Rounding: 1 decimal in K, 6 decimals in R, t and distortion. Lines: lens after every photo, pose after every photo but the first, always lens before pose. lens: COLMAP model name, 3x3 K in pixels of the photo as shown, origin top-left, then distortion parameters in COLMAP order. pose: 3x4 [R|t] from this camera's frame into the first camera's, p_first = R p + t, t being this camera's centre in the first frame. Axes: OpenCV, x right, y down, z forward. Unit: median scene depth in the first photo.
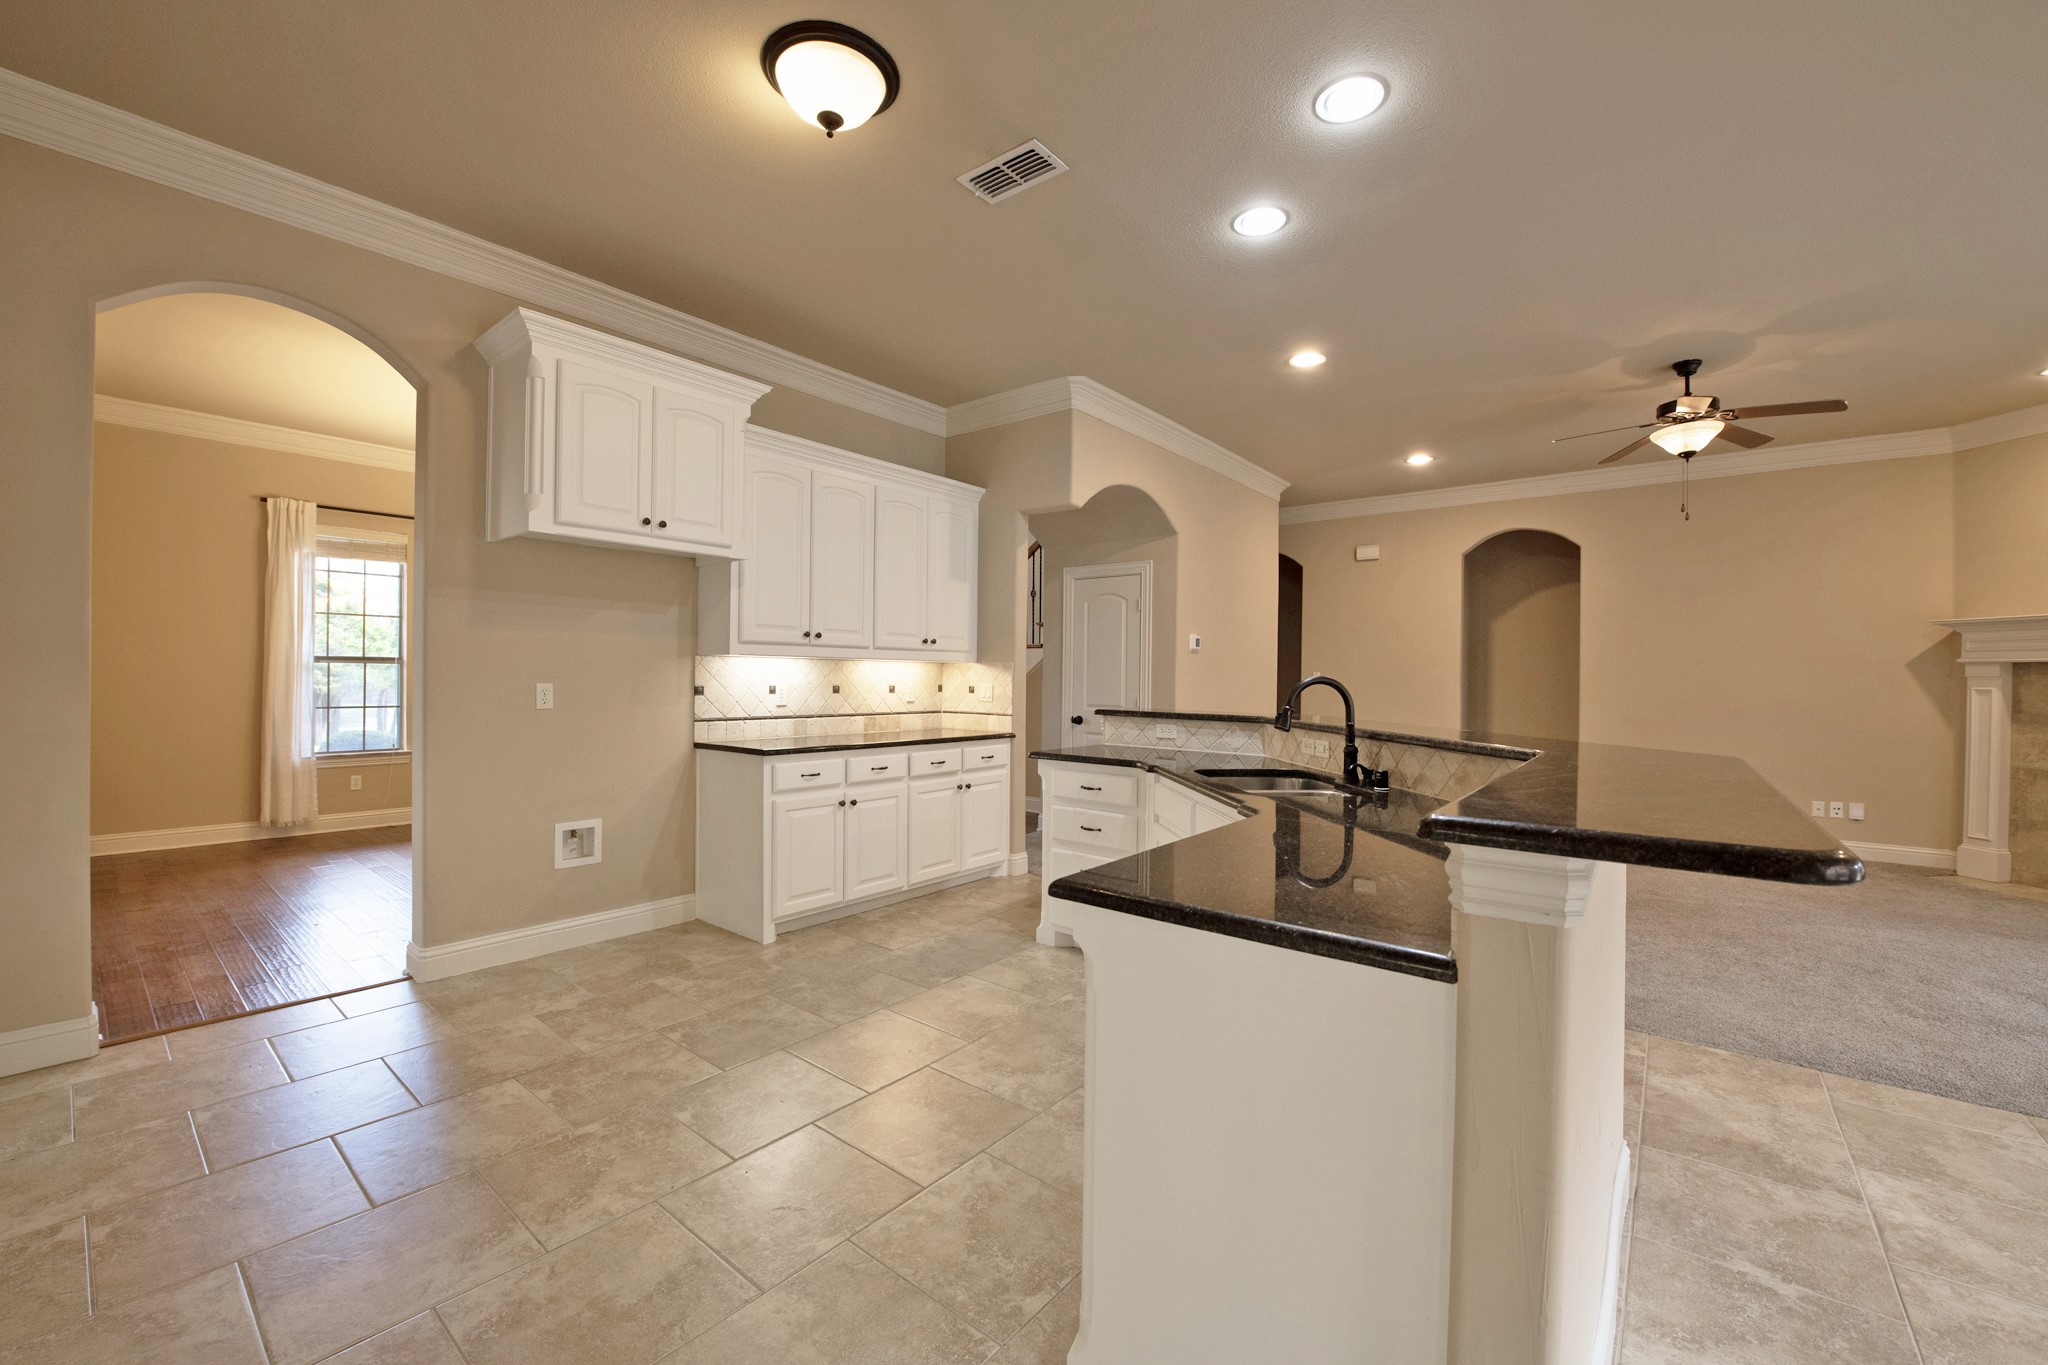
lens RADIAL K [[820.0, 0, 1020.8], [0, 820.0, 680.0], [0, 0, 1]] dist [-0.010513, -0.004833]
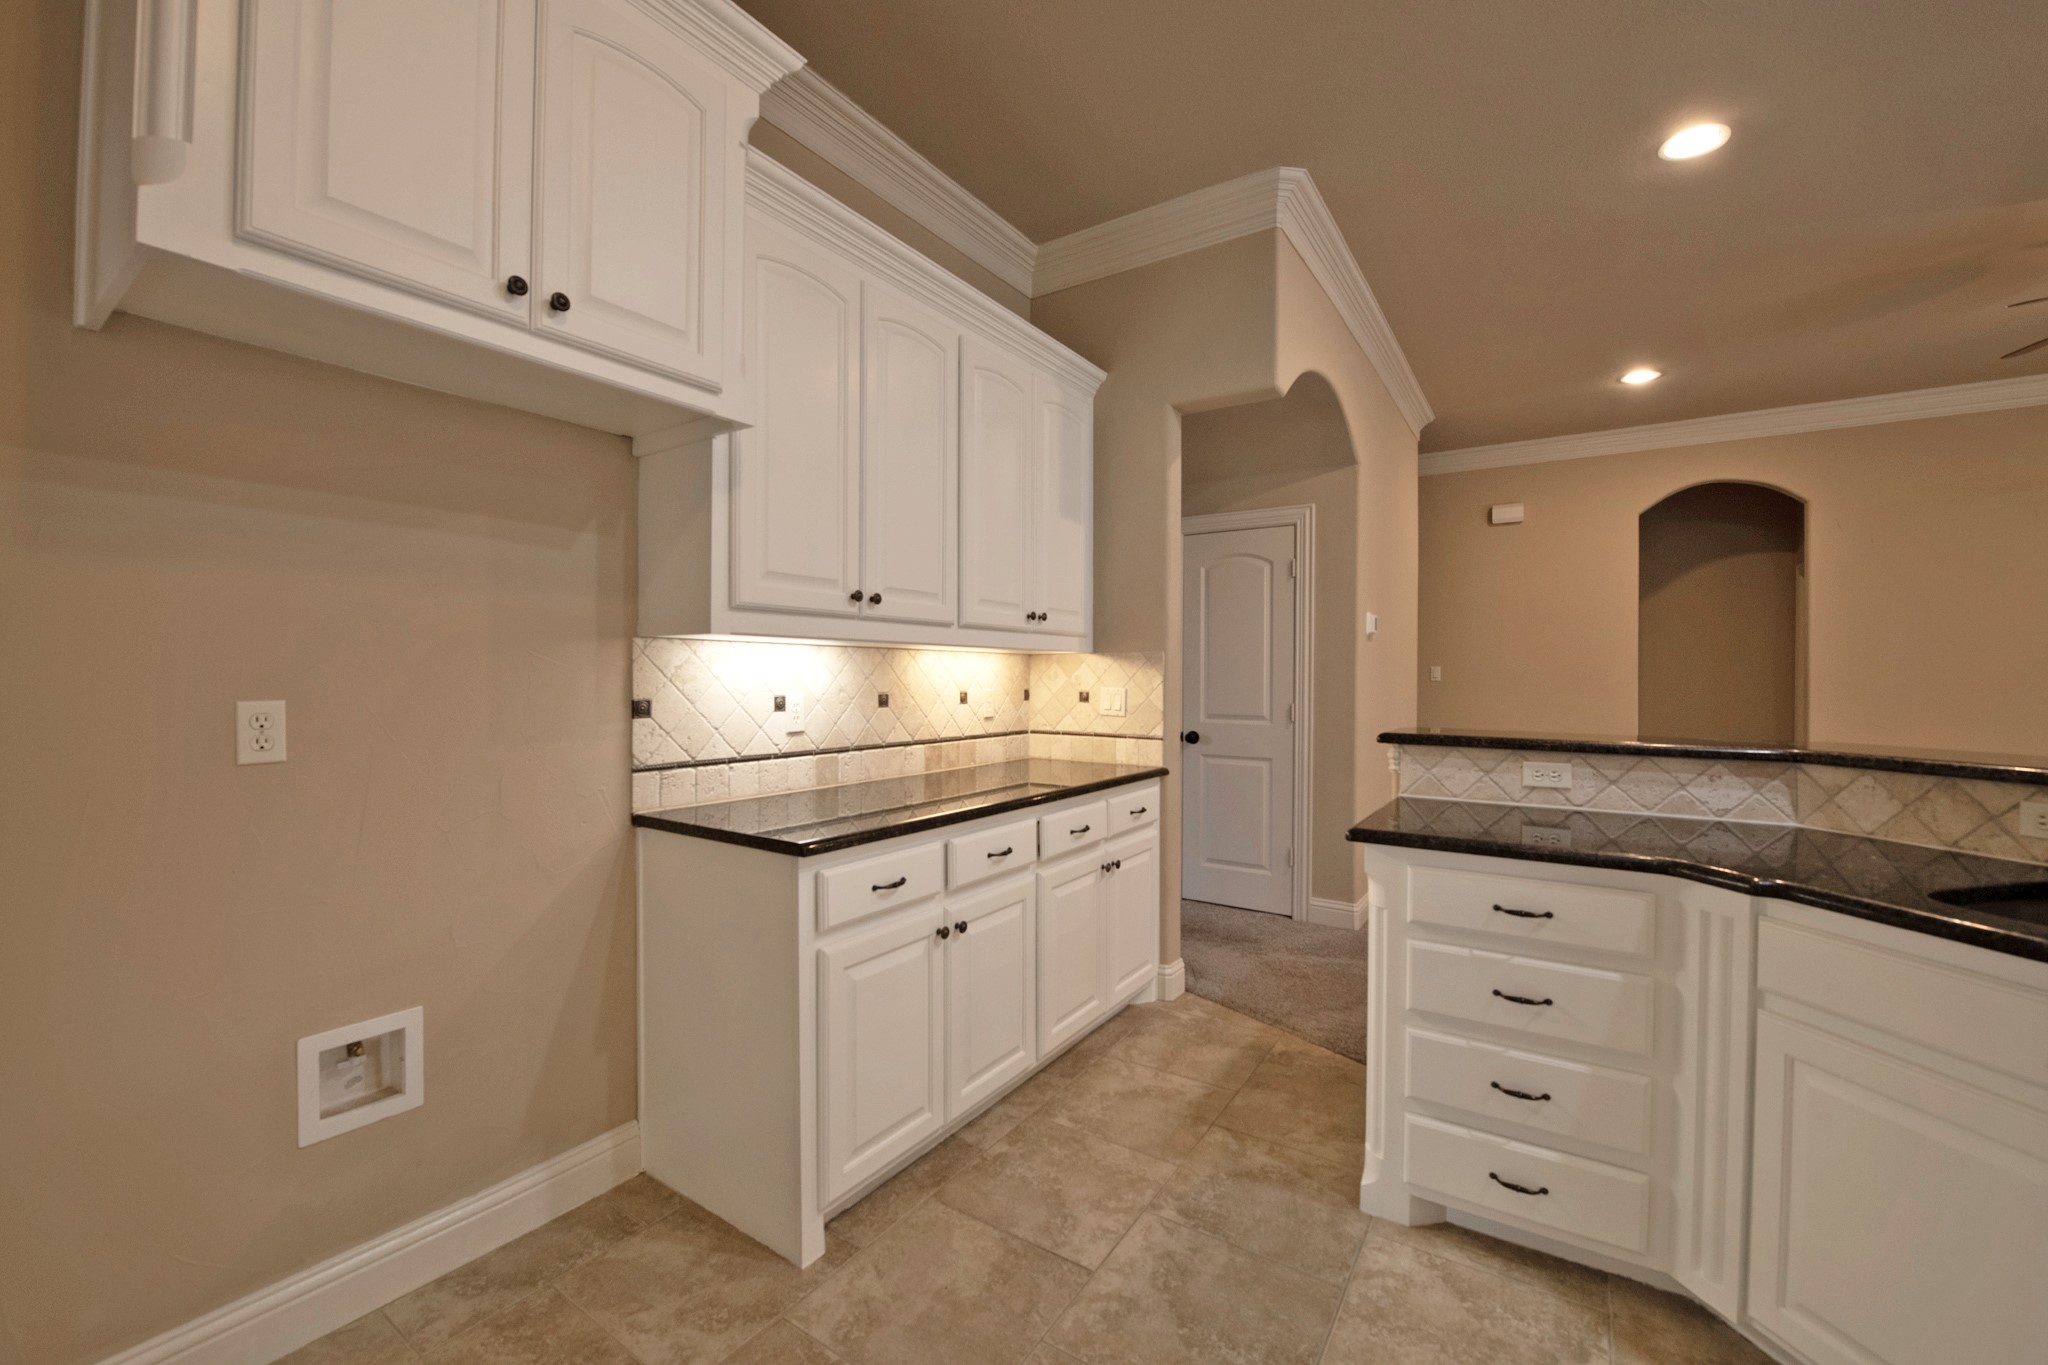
lens RADIAL K [[820.0, 0, 1020.8], [0, 820.0, 680.0], [0, 0, 1]] dist [-0.010513, -0.004833]
pose [[0.995437, -0.007686, 0.095109, -0.210935], [0.007481, 0.999969, 0.002509, -0.003711], [-0.095125, -0.001786, 0.995464, 0.485214]]
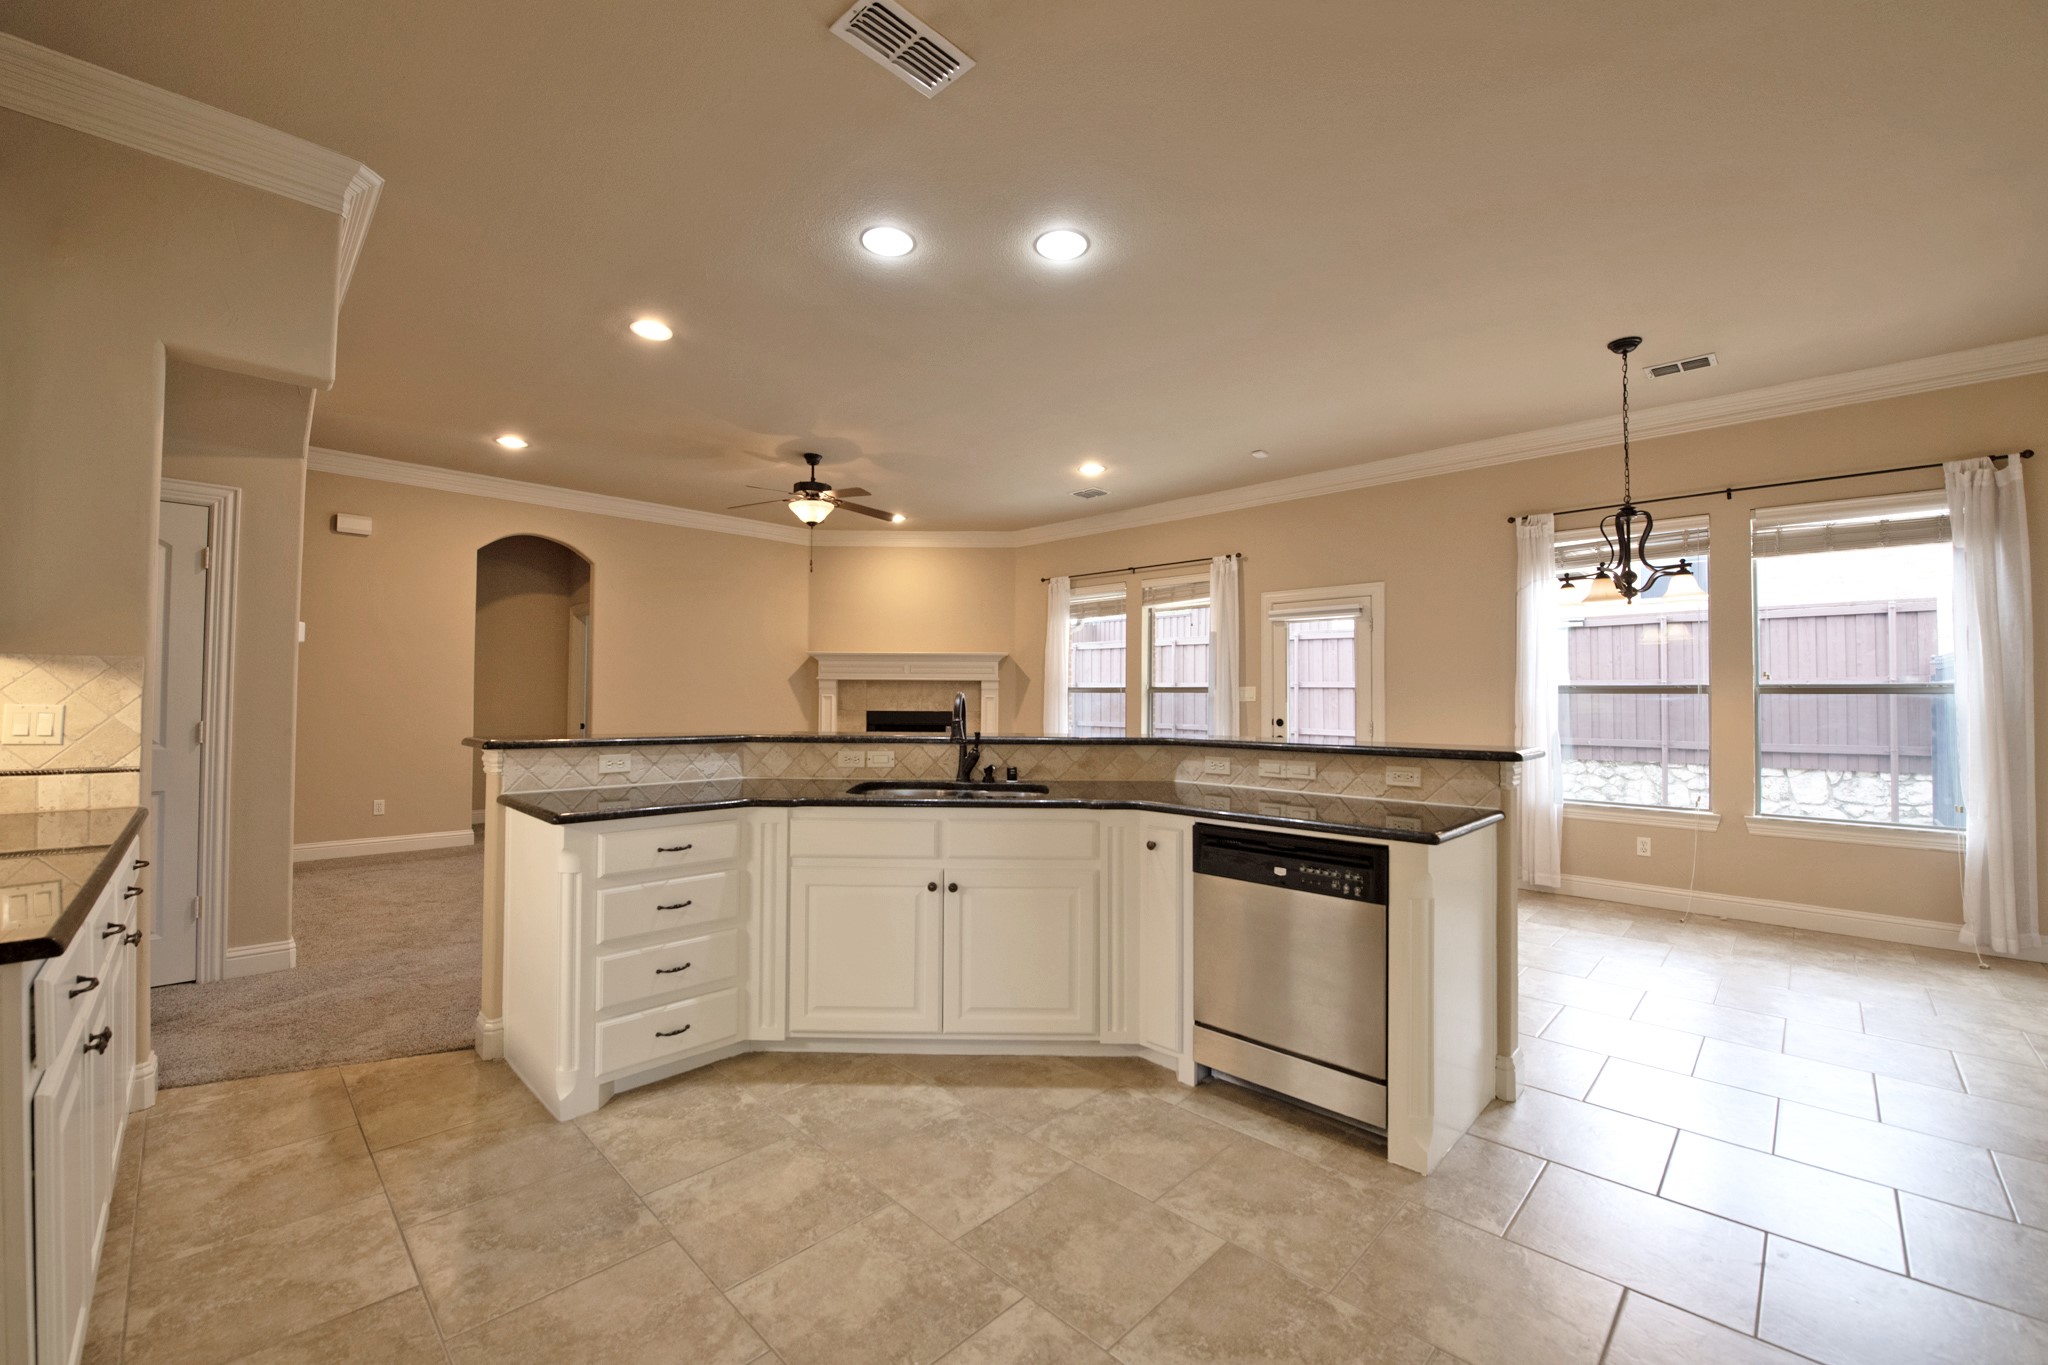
lens RADIAL K [[820.0, 0, 1020.8], [0, 820.0, 680.0], [0, 0, 1]] dist [-0.010513, -0.004833]
pose [[0.089337, 0.009583, 0.995955, -0.515276], [-0.004506, 0.999947, -0.009217, -0.007891], [-0.995991, -0.003664, 0.089376, 0.550768]]
